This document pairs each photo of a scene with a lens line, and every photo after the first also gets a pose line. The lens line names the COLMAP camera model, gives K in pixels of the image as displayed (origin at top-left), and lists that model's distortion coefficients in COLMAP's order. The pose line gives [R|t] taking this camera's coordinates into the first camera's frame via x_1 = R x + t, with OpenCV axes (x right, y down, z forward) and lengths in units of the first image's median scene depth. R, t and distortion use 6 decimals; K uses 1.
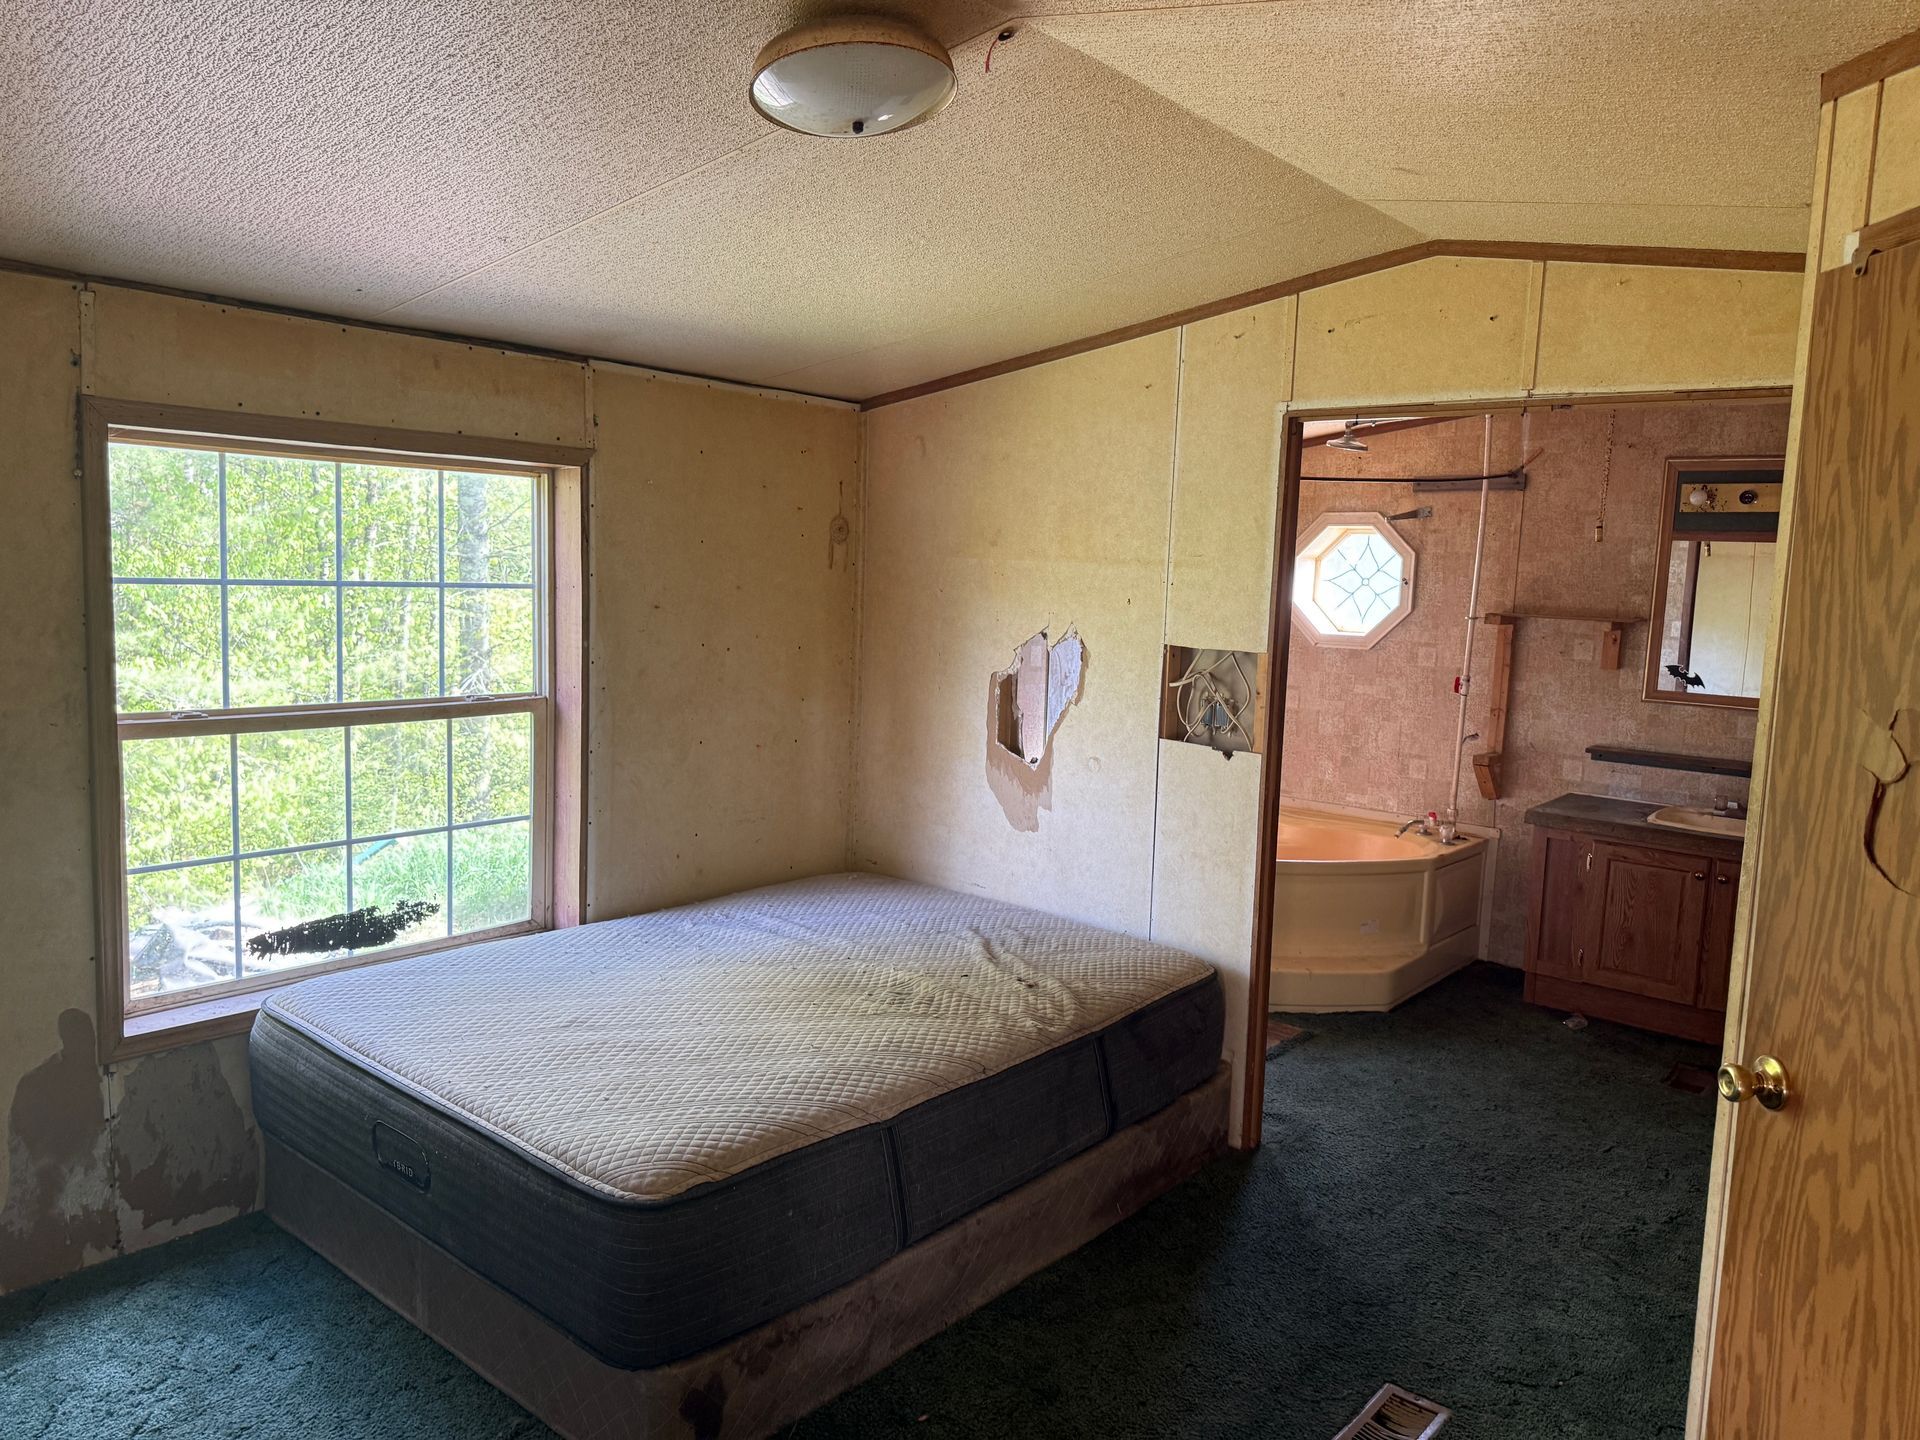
lens RADIAL K [[1379.9, 0, 951.8], [0, 1379.9, 720.9], [0, 0, 1]] dist [0.091400, -0.106227]
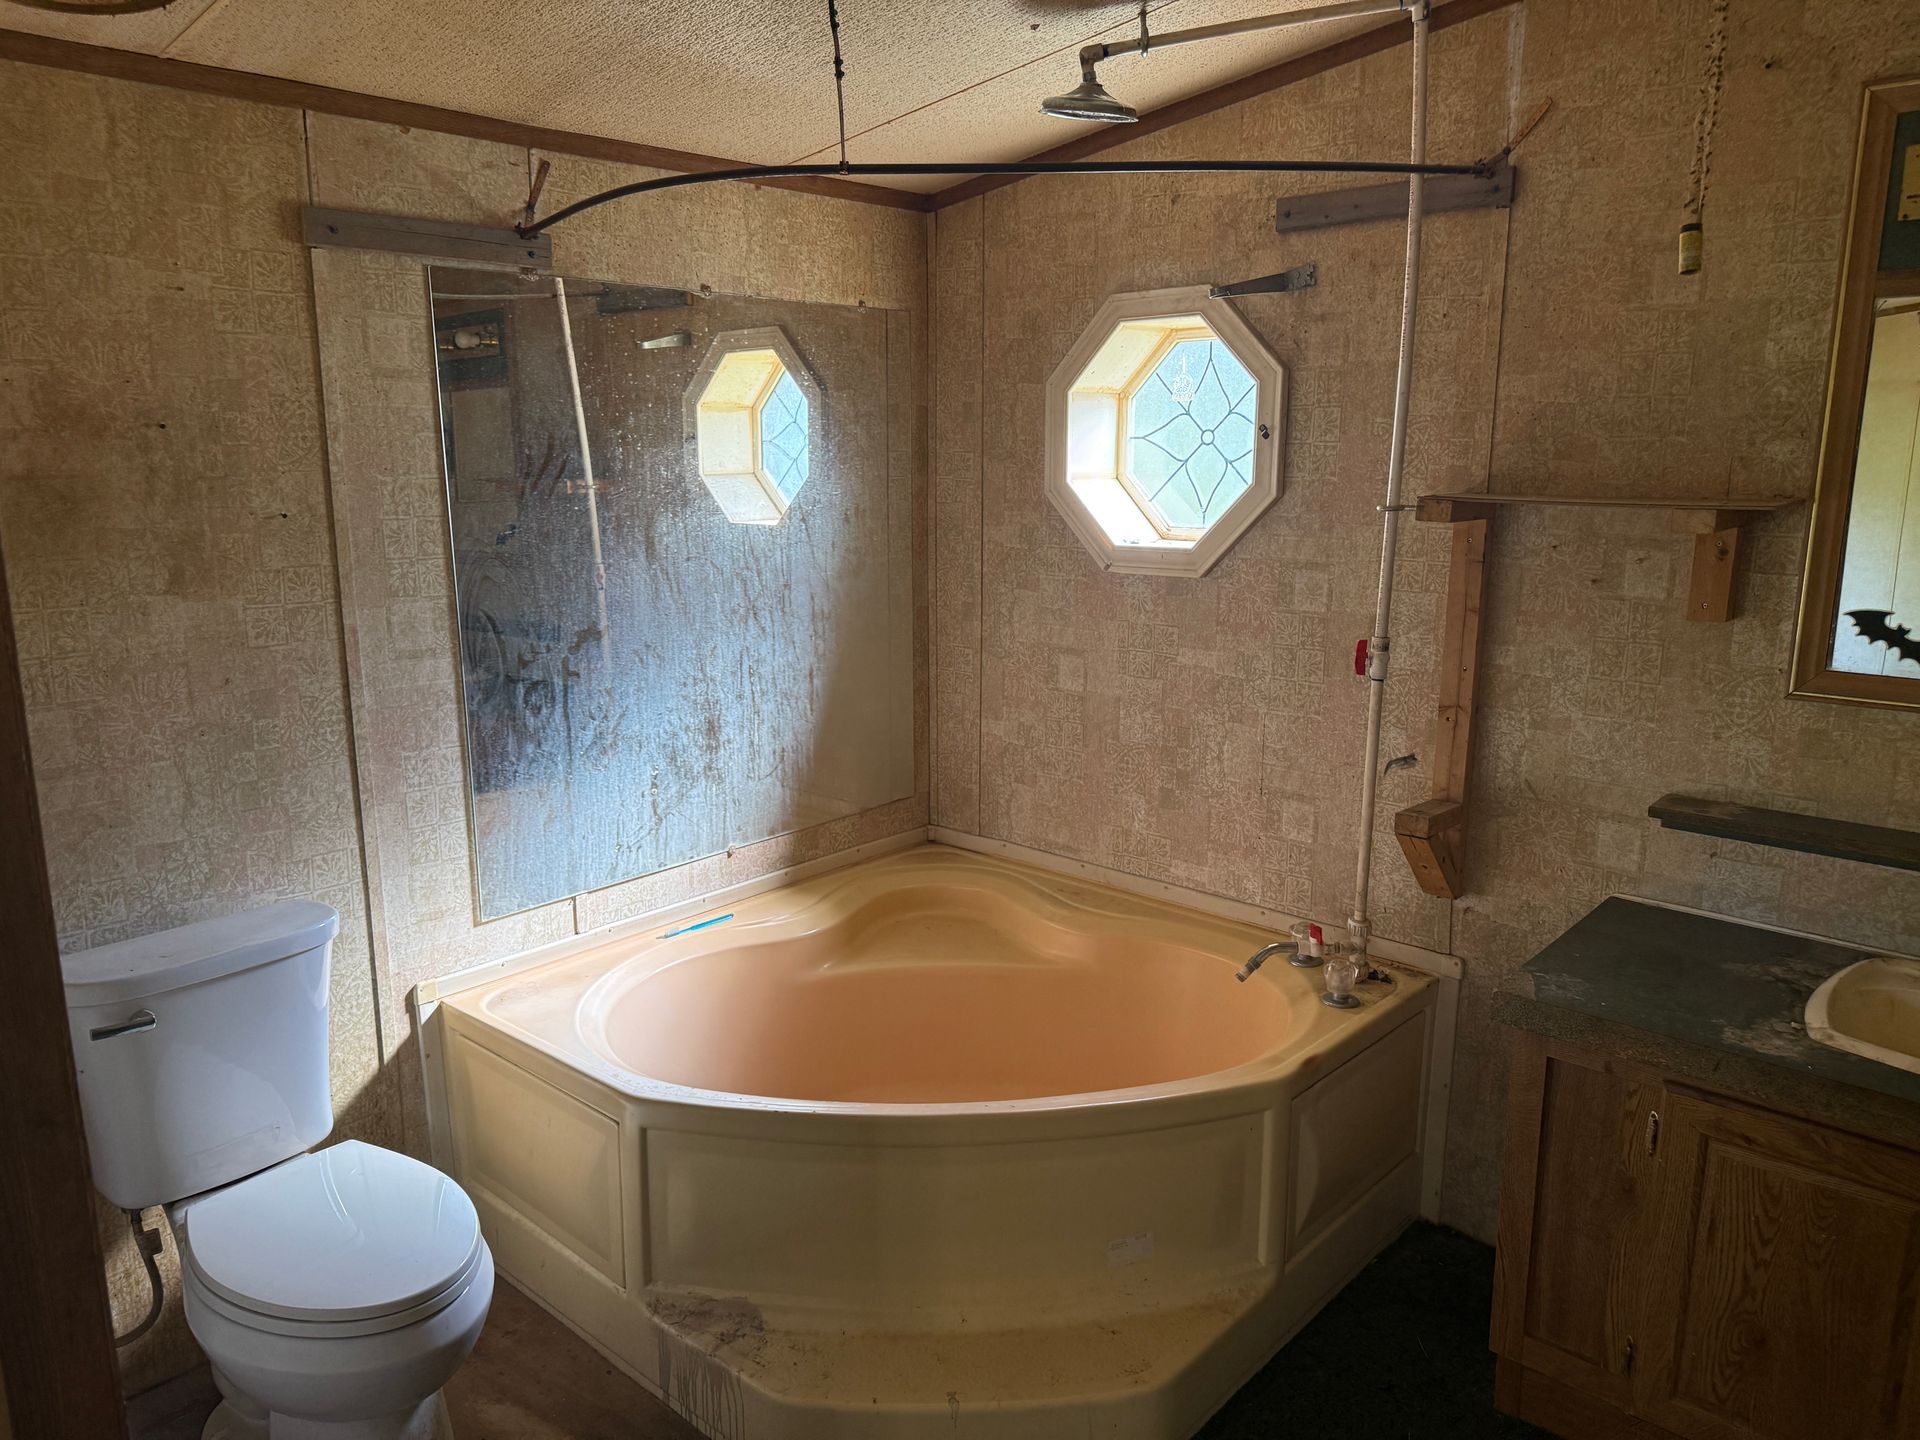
lens RADIAL K [[1379.9, 0, 940.4], [0, 1379.9, 719.5], [0, 0, 1]] dist [0.091400, -0.106227]
pose [[0.998342, -0.027228, -0.050720, 0.270658], [0.031303, 0.996193, 0.081364, -0.051169], [0.048312, -0.082817, 0.995393, 0.589955]]
